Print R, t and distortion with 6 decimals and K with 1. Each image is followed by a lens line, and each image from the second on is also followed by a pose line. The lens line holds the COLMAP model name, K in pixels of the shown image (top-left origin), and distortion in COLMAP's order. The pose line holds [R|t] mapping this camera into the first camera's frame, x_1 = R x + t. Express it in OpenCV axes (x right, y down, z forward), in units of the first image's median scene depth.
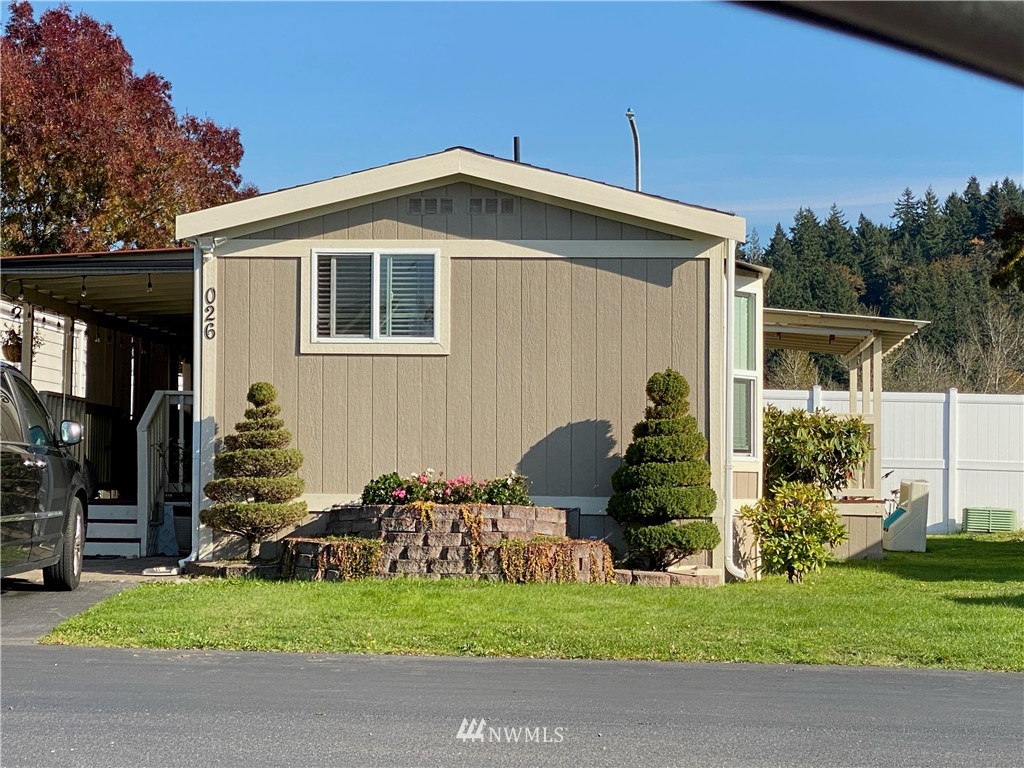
lens RADIAL K [[2569.8, 0, 512.0], [0, 2569.8, 384.0], [0, 0, 1]] dist [0.380369, -0.478566]
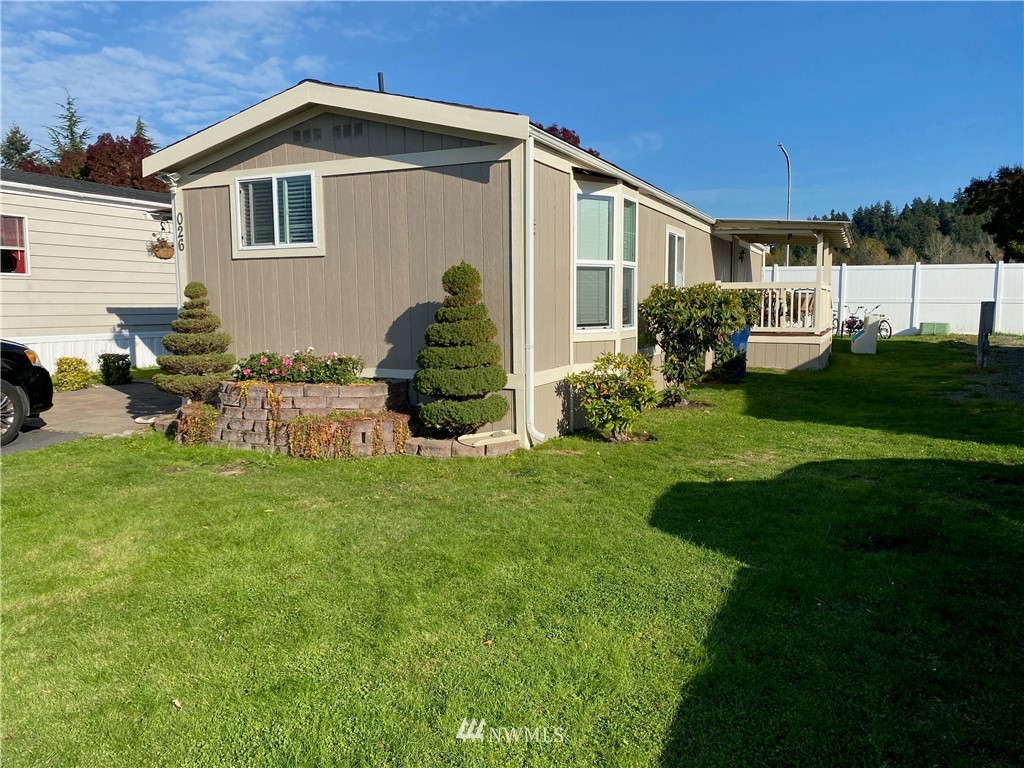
lens RADIAL K [[774.6, 0, 512.0], [0, 774.6, 384.0], [0, 0, 1]] dist [0.032807, -0.004476]
pose [[0.934287, 0.020589, -0.355928, 0.197909], [0.031565, 0.989634, 0.140100, 0.000301], [0.355123, -0.142128, 0.923952, 0.670296]]
